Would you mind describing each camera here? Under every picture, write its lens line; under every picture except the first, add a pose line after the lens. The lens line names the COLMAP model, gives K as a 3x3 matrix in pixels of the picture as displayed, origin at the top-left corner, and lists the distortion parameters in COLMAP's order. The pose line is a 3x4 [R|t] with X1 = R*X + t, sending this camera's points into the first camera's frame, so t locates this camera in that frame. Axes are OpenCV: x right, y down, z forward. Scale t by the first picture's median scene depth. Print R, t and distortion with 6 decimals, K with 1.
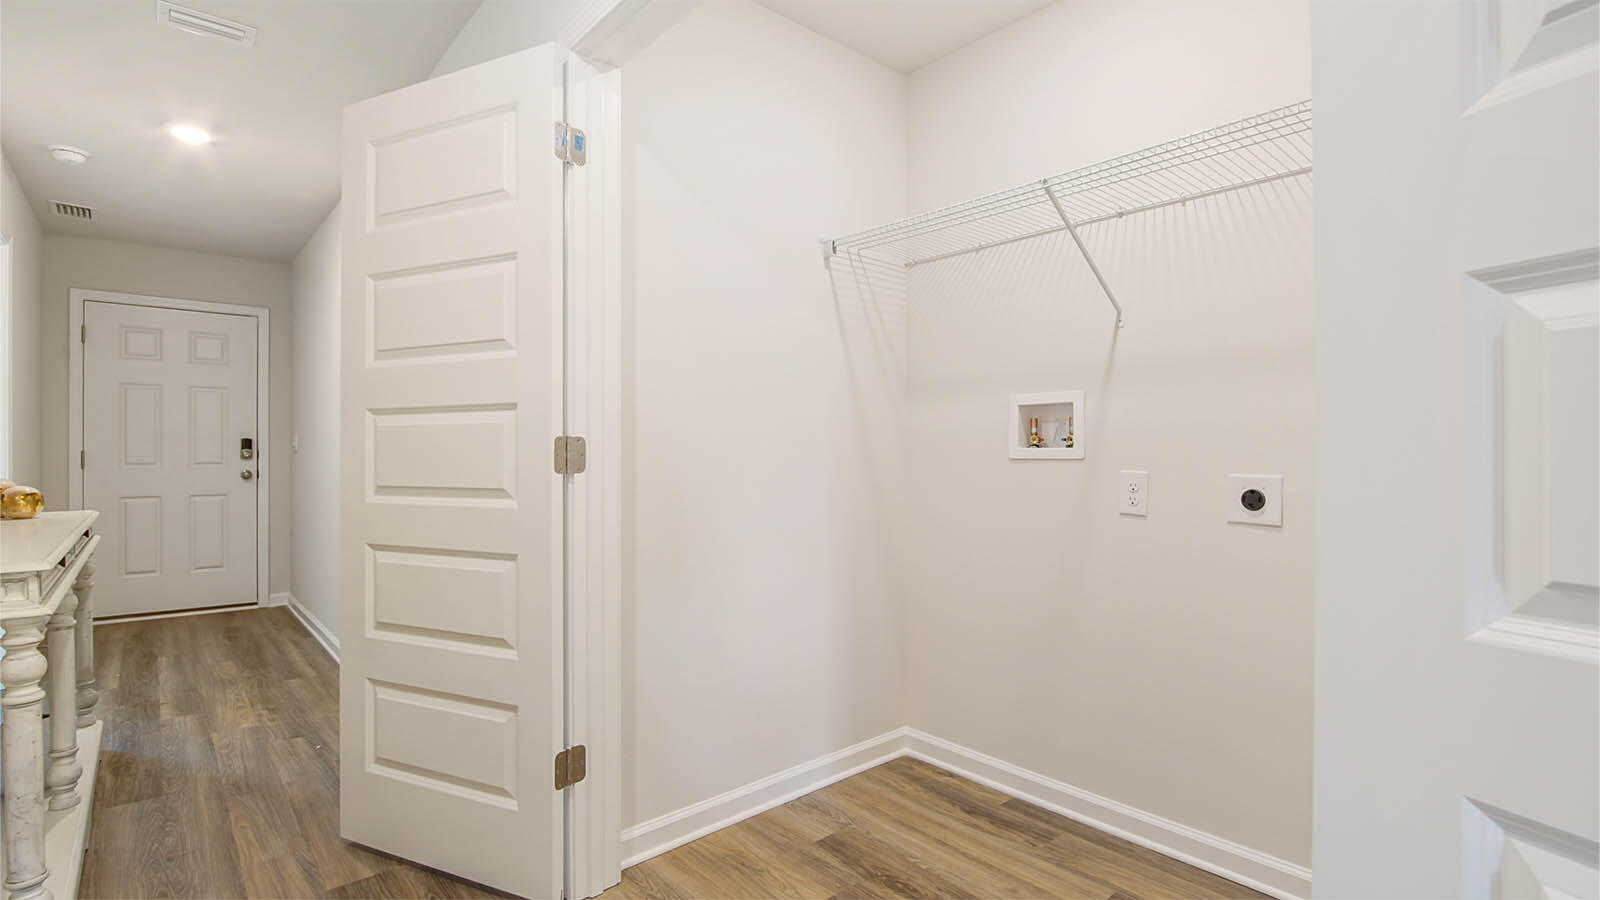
lens RADIAL K [[730.7, 0, 800.9], [0, 730.7, 456.5], [0, 0, 1]] dist [-0.037802, 0.011283]
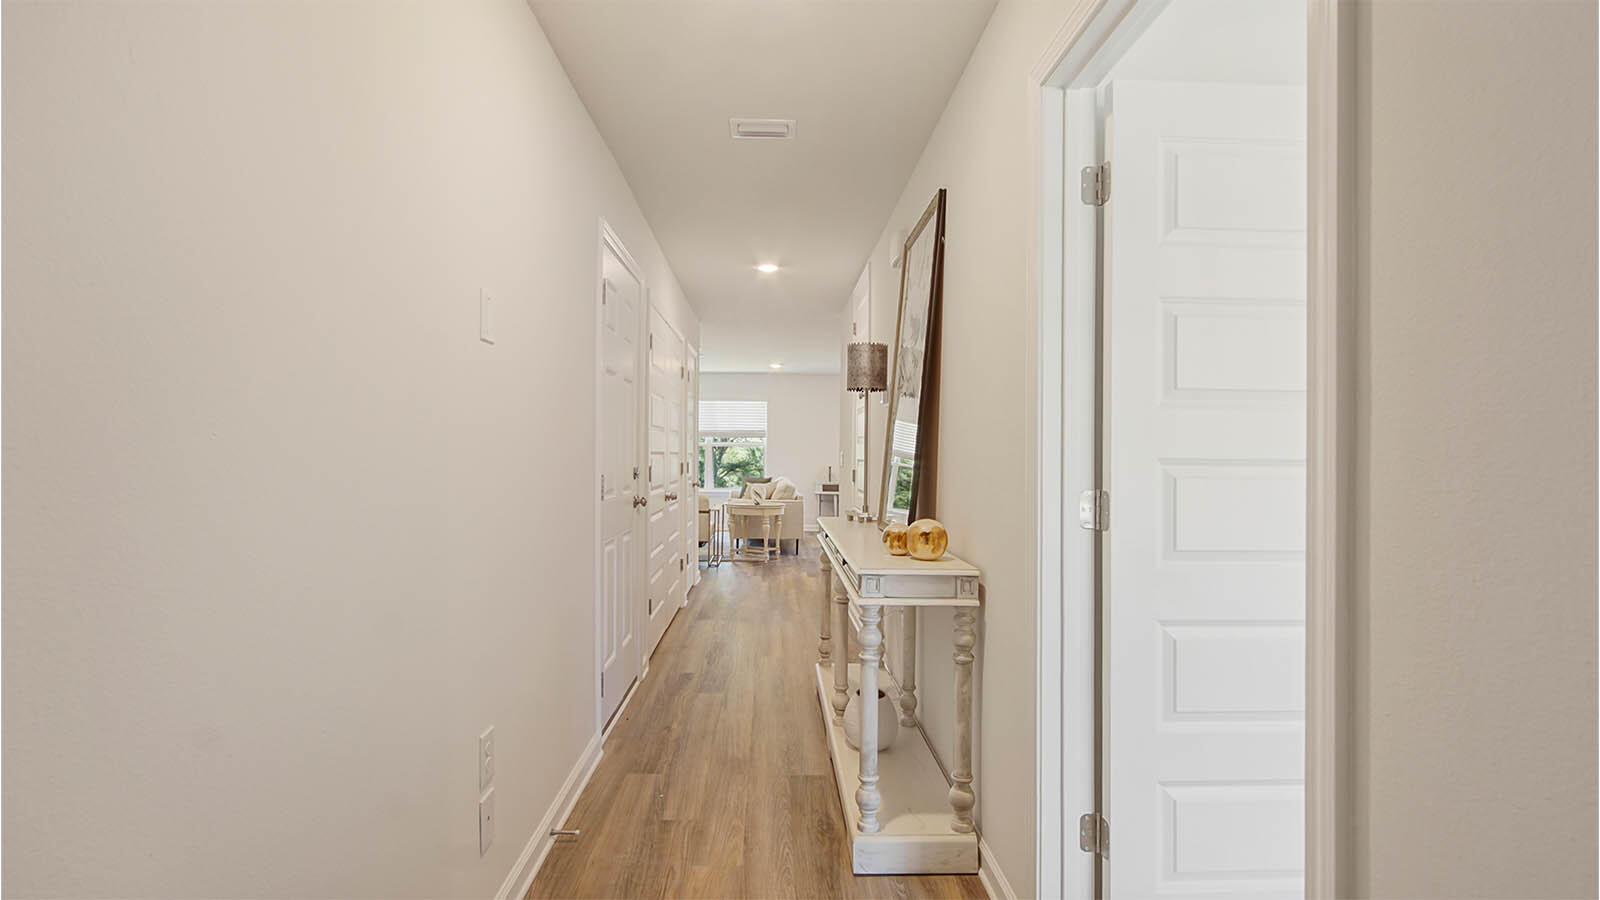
lens RADIAL K [[730.7, 0, 800.9], [0, 730.7, 456.5], [0, 0, 1]] dist [-0.037802, 0.011283]
pose [[-0.768940, 0.005631, 0.639296, -0.891103], [0.012633, 0.999900, 0.006388, -0.025120], [-0.639196, 0.012988, -0.768934, 1.007956]]
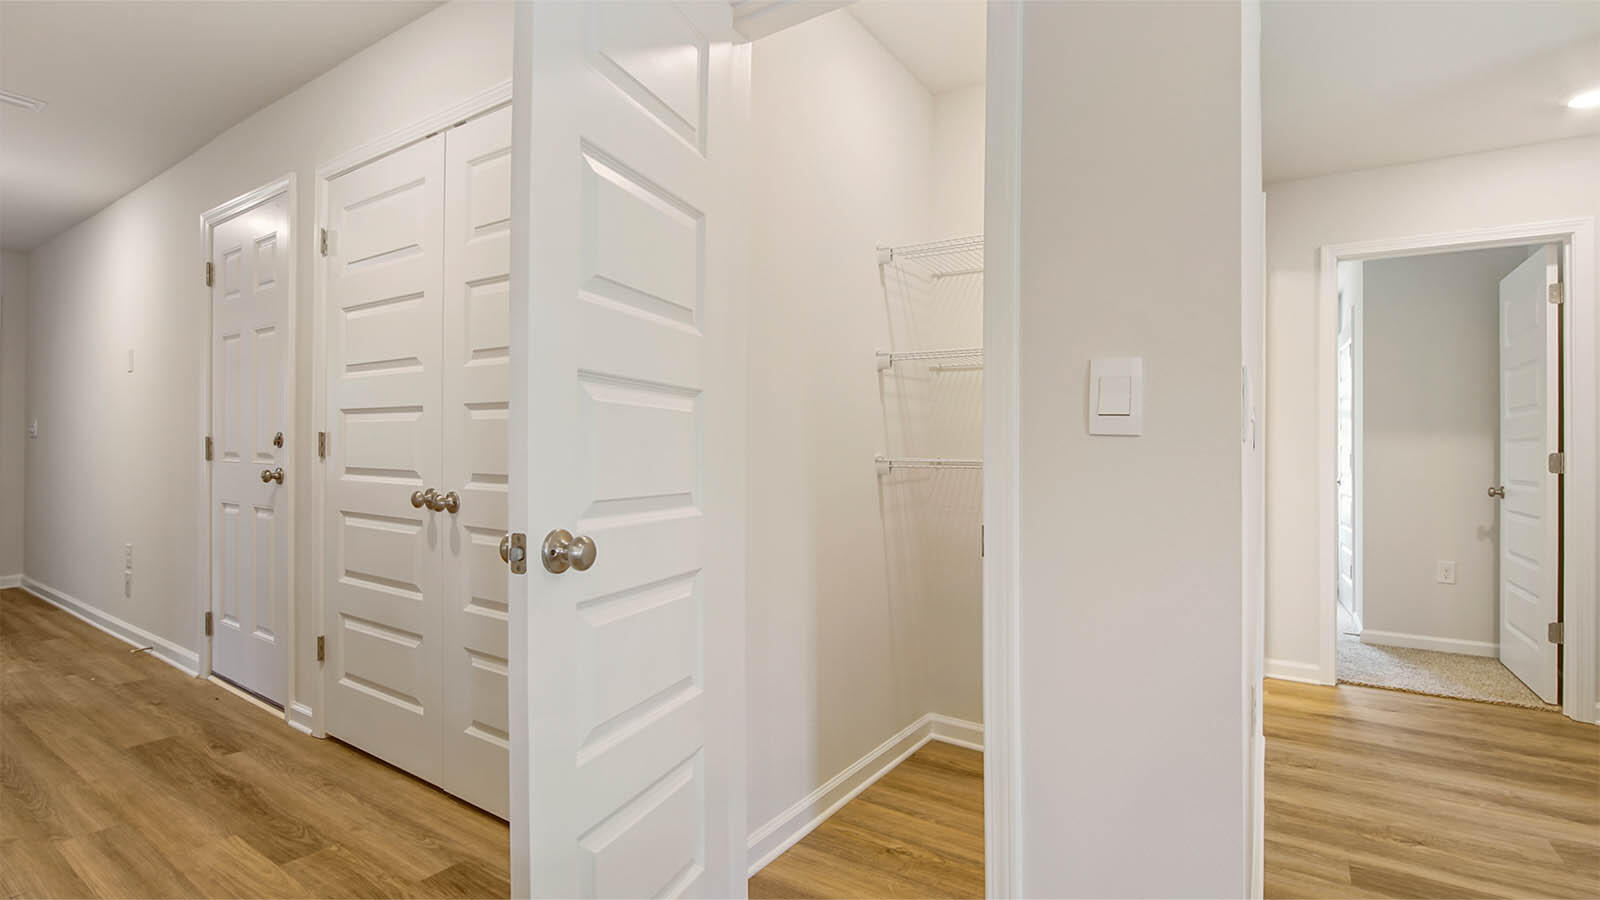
lens RADIAL K [[730.7, 0, 800.9], [0, 730.7, 456.5], [0, 0, 1]] dist [-0.037802, 0.011283]
pose [[0.966975, 0.015028, 0.254429, 0.113898], [-0.016826, 0.999846, 0.004895, -0.000752], [-0.254316, -0.009015, 0.967079, -0.298892]]
